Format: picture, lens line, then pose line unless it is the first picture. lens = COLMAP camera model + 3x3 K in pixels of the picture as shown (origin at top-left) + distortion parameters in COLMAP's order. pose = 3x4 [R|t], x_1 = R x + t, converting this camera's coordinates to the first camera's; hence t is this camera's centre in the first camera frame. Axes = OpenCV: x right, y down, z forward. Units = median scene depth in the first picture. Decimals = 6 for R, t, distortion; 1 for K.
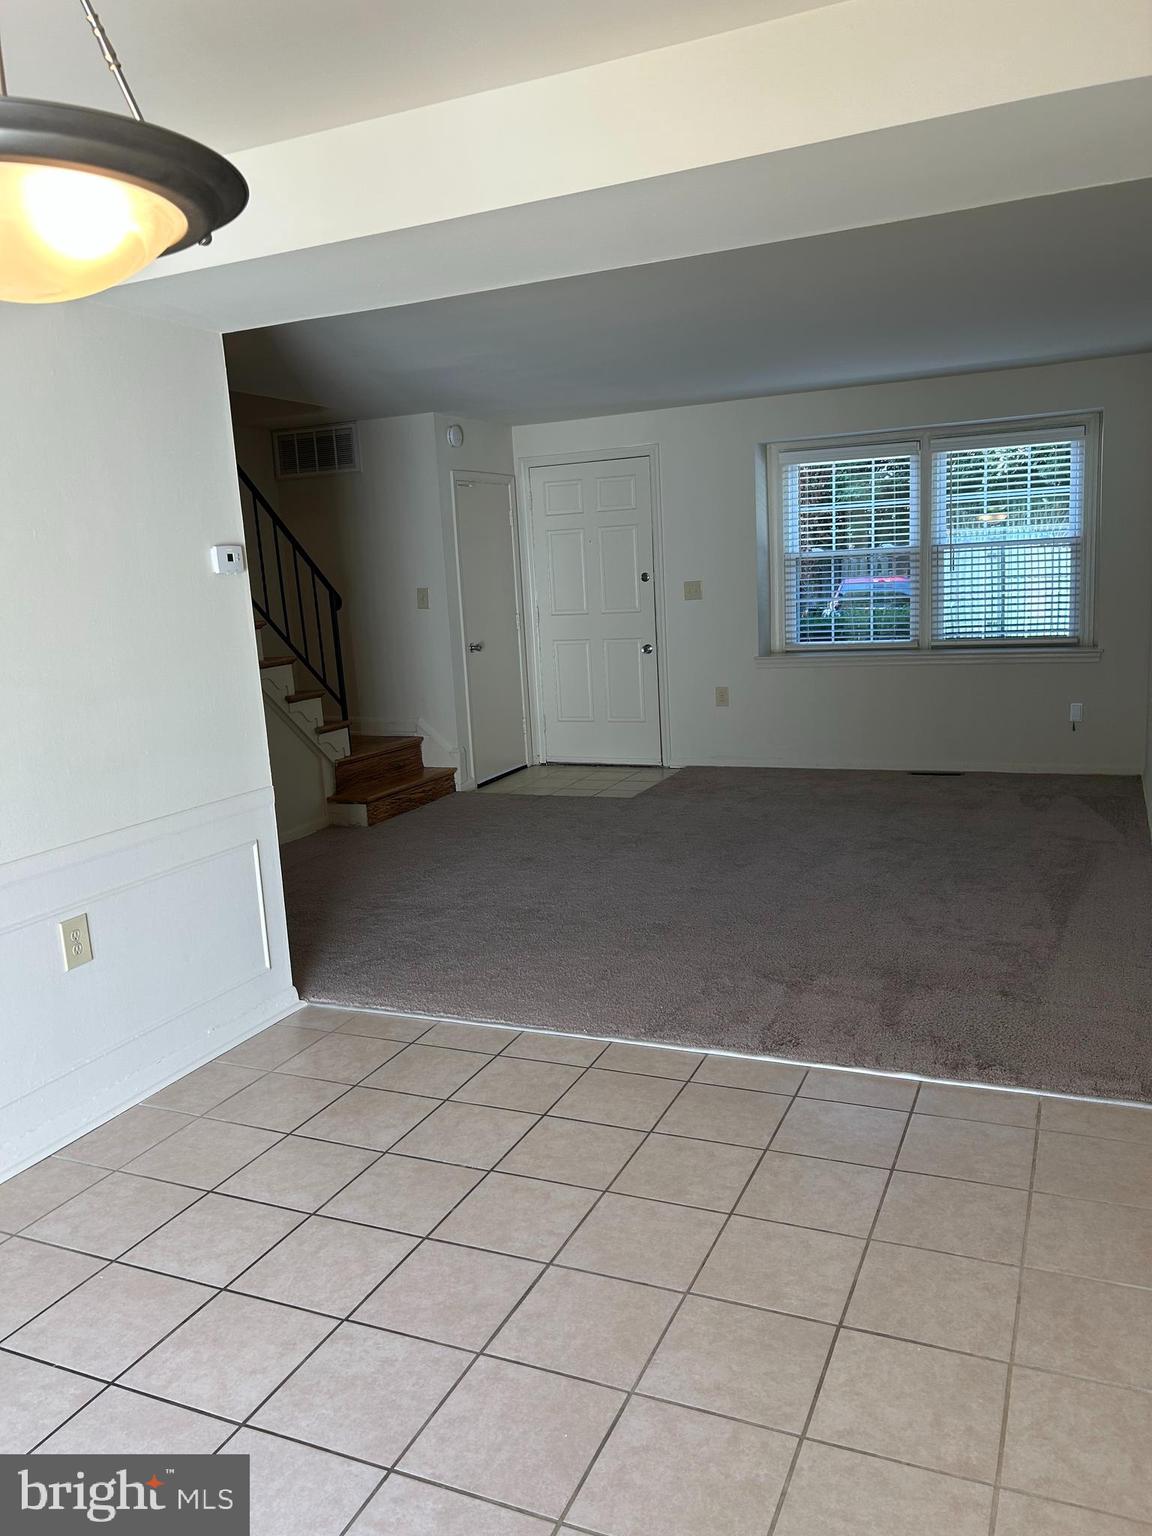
lens RADIAL K [[1159.8, 0, 567.1], [0, 1159.8, 796.2], [0, 0, 1]] dist [0.042490, -0.046732]
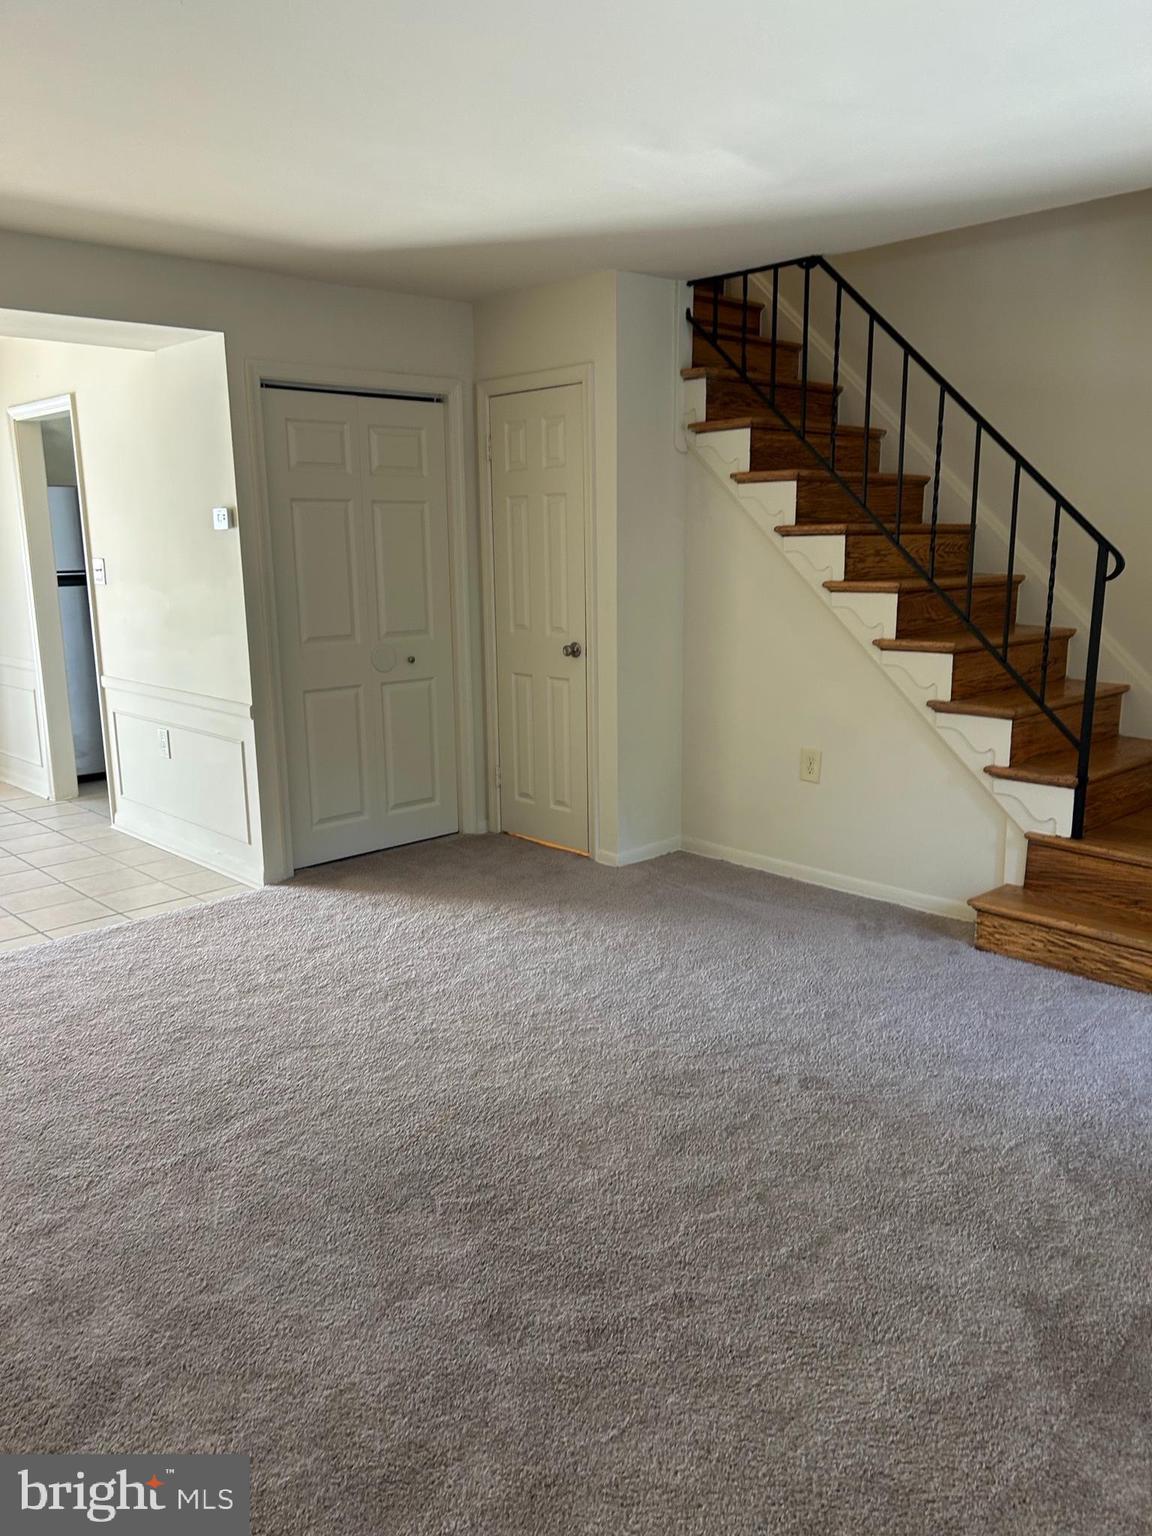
lens RADIAL K [[1159.8, 0, 567.1], [0, 1159.8, 796.2], [0, 0, 1]] dist [0.042490, -0.046732]
pose [[-0.384184, 0.264359, -0.884600, 0.411800], [-0.140300, 0.930286, 0.338944, -0.216936], [0.912534, 0.254327, -0.320312, 0.976780]]
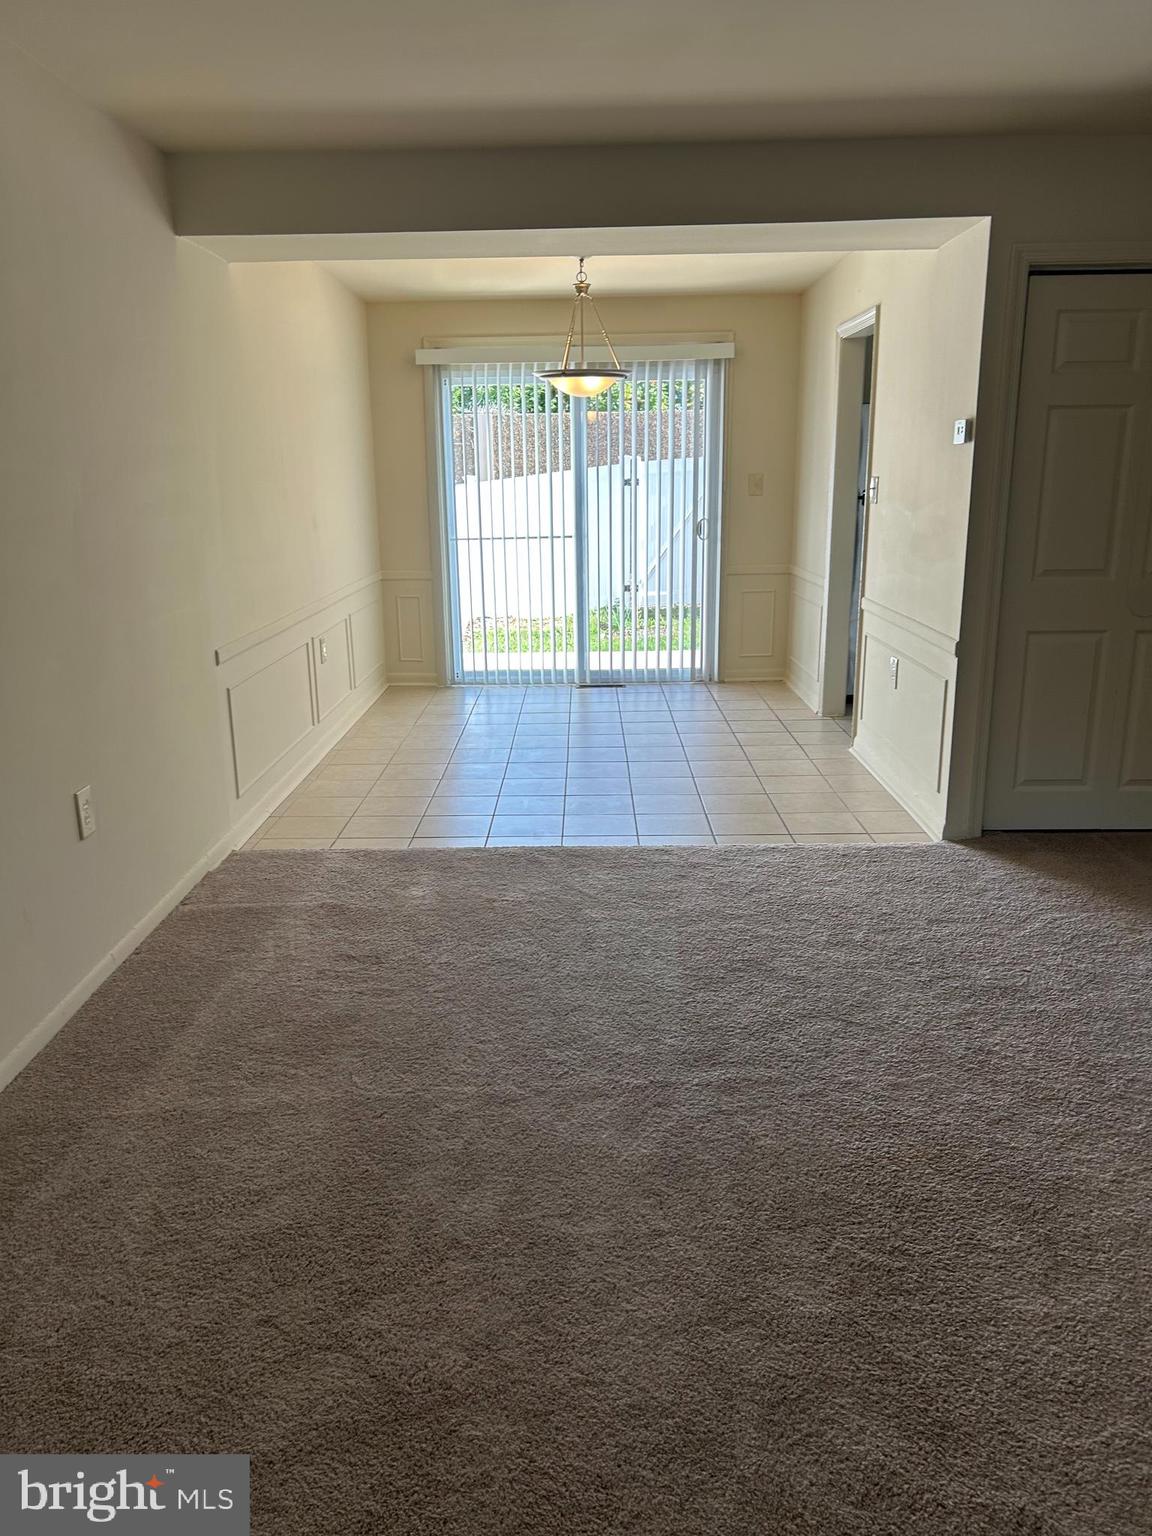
lens RADIAL K [[1159.8, 0, 567.1], [0, 1159.8, 796.2], [0, 0, 1]] dist [0.042490, -0.046732]
pose [[-0.917349, 0.168375, -0.360721, 0.286012], [-0.016779, 0.888986, 0.457626, -0.215849], [0.397729, 0.425856, -0.812686, 1.032962]]
